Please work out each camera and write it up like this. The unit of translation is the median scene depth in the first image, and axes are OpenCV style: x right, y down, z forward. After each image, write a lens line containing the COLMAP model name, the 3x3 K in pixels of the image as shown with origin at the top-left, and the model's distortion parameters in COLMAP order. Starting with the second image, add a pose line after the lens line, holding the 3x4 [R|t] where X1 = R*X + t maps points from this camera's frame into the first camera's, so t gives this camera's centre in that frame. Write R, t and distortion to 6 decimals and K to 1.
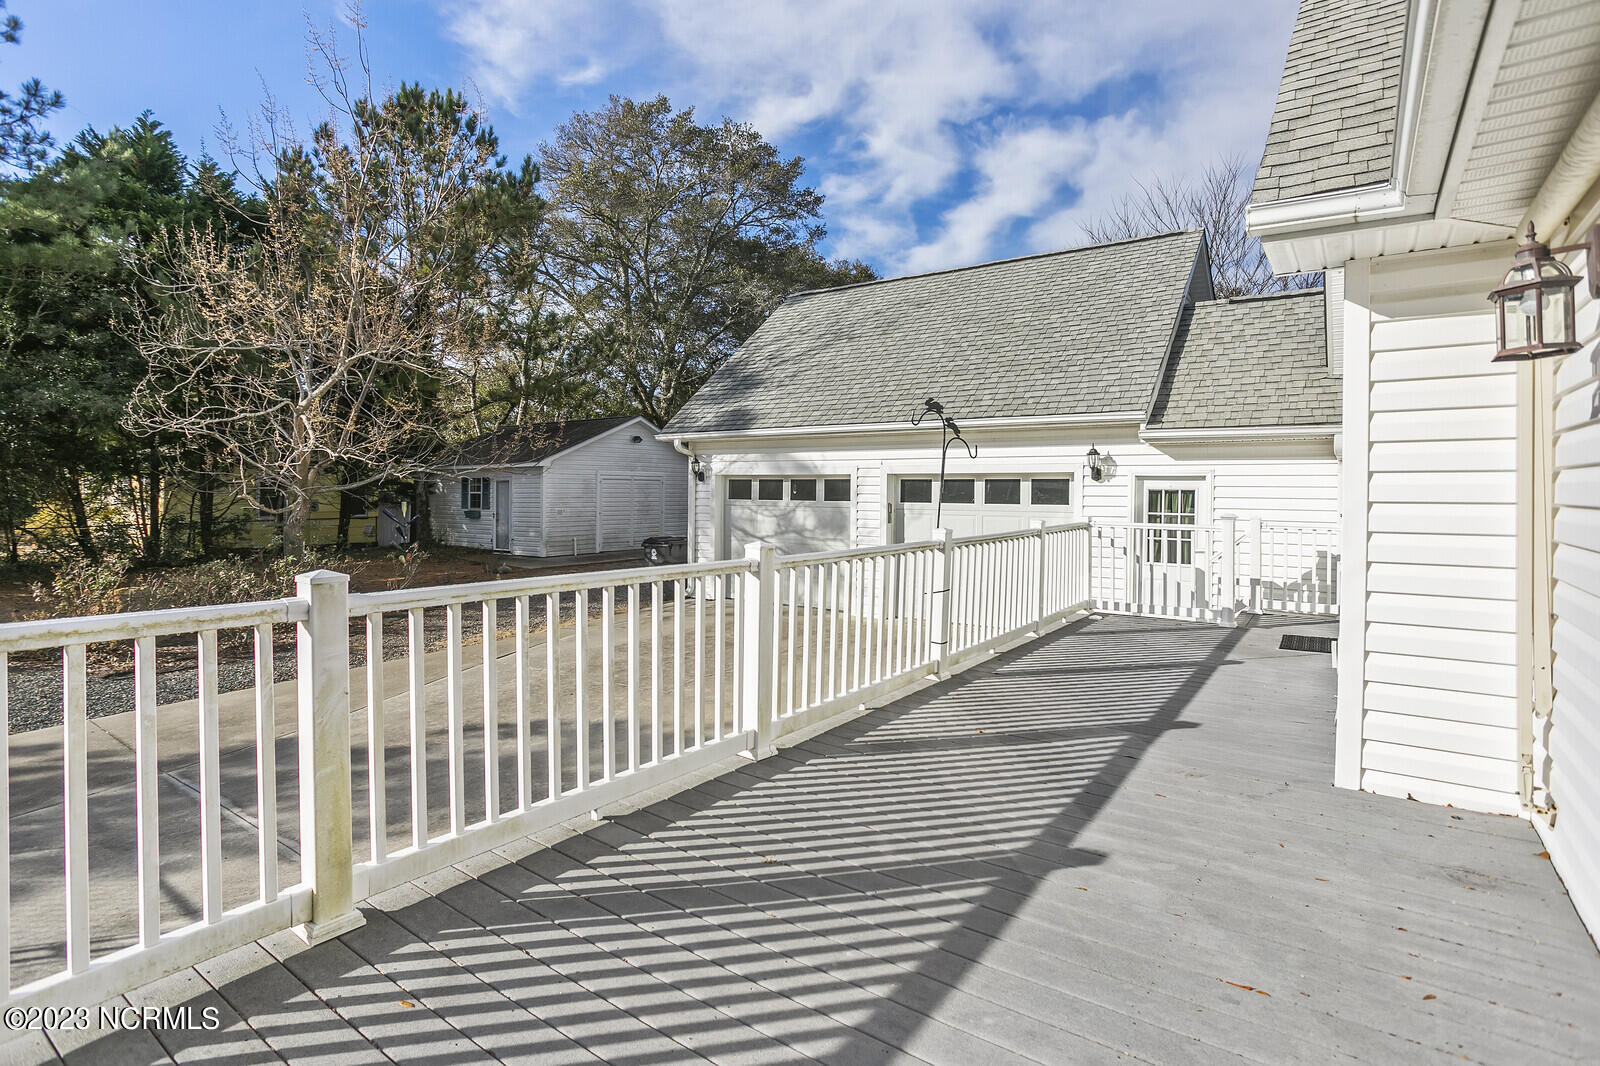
lens RADIAL K [[801.1, 0, 800.0], [0, 801.1, 533.0], [0, 0, 1]] dist [-0.001780, -0.000159]
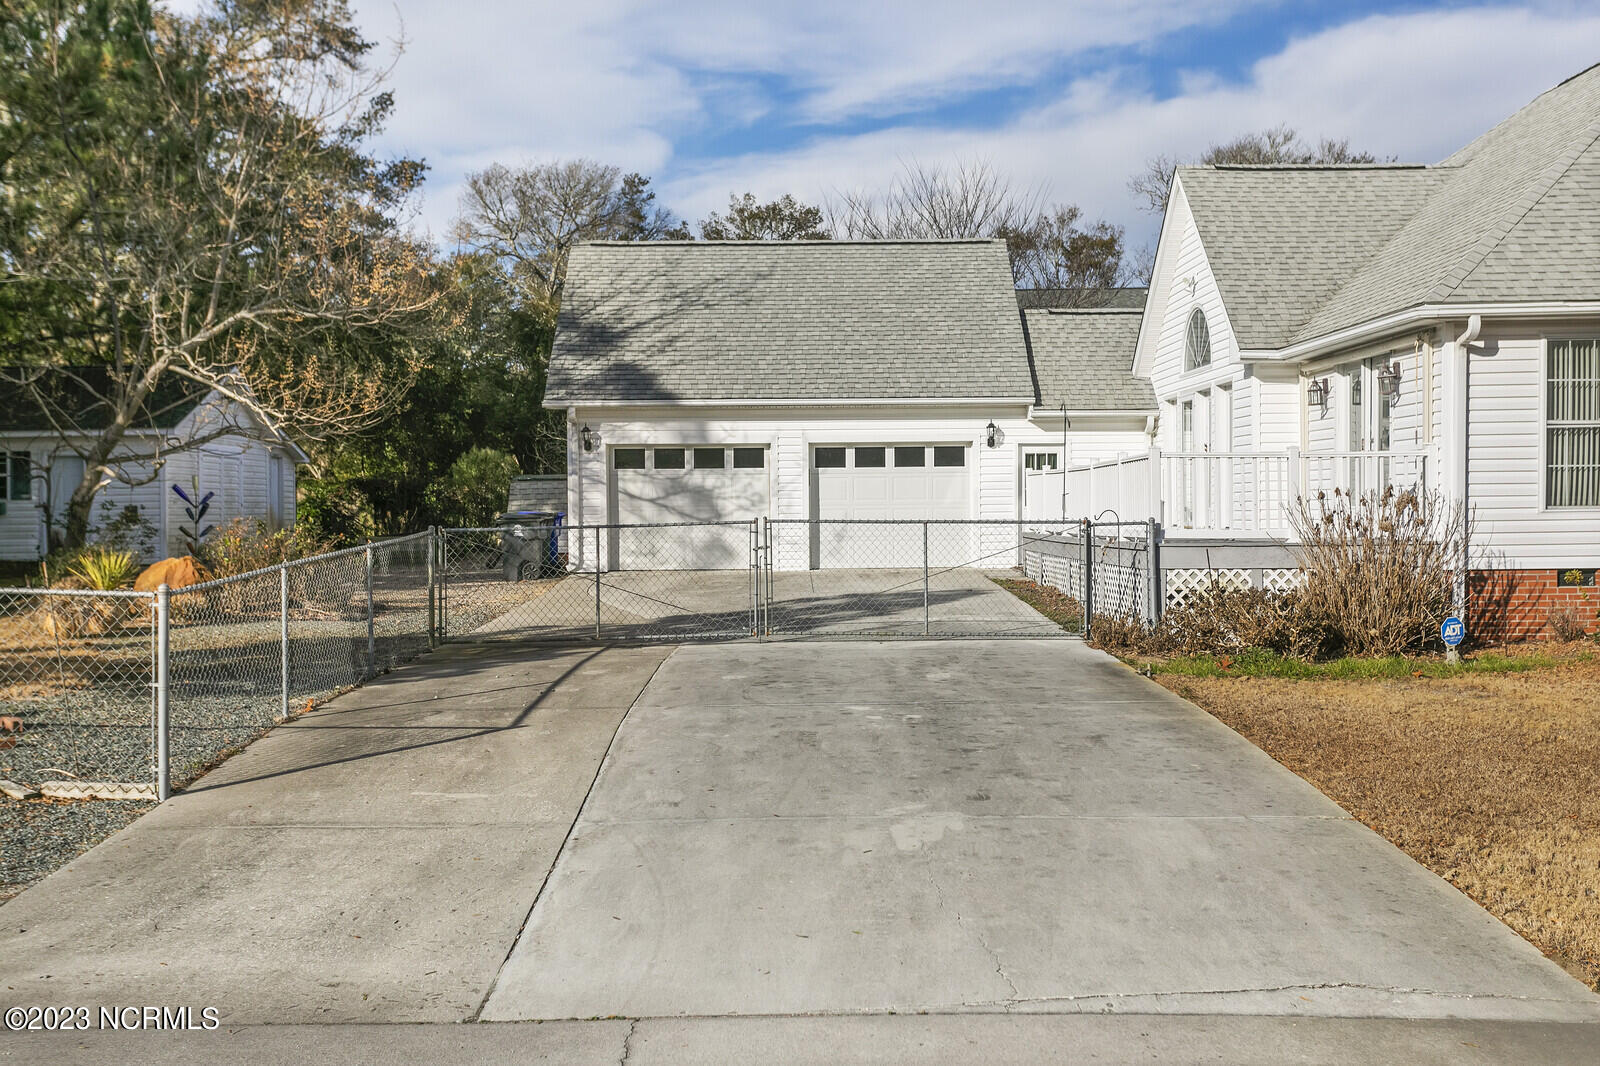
lens RADIAL K [[1705.1, 0, 800.0], [0, 1705.1, 533.0], [0, 0, 1]] dist [0.010628, 0.003619]
pose [[0.820327, -0.029740, 0.571120, -1.447323], [0.044722, 0.998925, -0.012219, 0.093364], [-0.570143, 0.035565, 0.820775, -1.085471]]
